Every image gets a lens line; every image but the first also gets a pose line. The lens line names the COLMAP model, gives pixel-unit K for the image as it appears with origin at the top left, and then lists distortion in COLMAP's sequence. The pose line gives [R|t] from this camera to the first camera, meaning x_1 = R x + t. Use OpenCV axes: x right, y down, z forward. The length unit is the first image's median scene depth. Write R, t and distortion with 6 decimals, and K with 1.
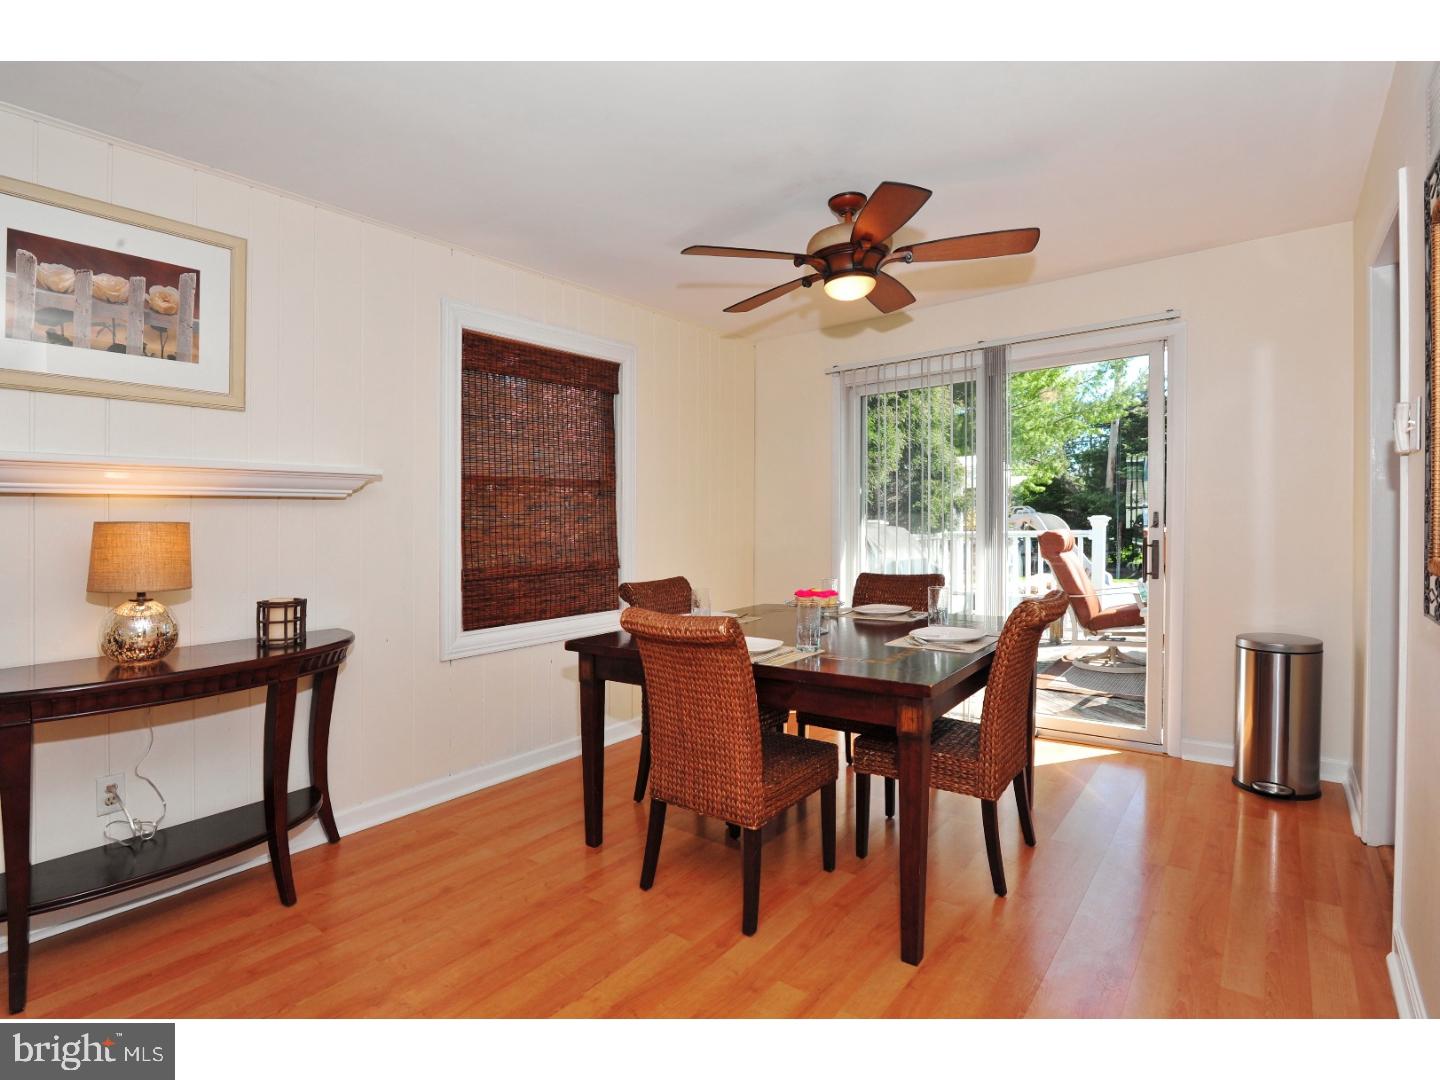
lens RADIAL K [[691.0, 0, 720.0], [0, 691.0, 540.0], [0, 0, 1]] dist [-0.018419, -0.000564]
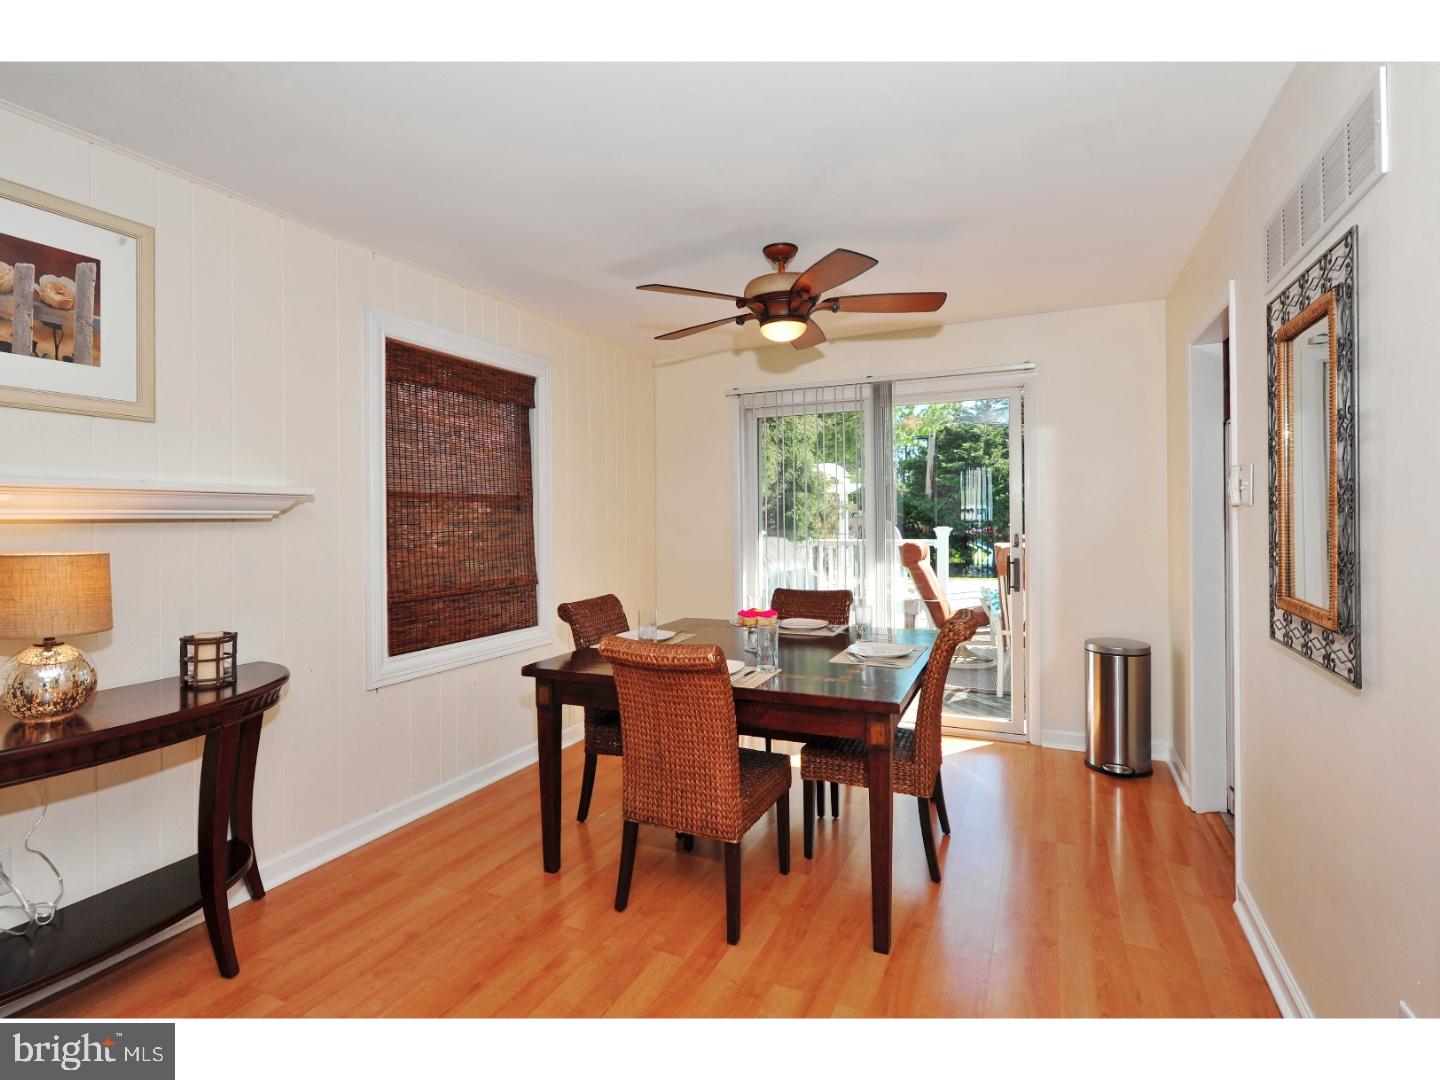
lens RADIAL K [[683.9, 0, 717.9], [0, 683.9, 526.1], [0, 0, 1]] dist [0.001196, -0.000395]
pose [[0.974467, 0.012014, 0.224208, -0.172191], [-0.008559, 0.999829, -0.016377, -0.043397], [-0.224367, 0.014040, 0.974404, -0.031311]]
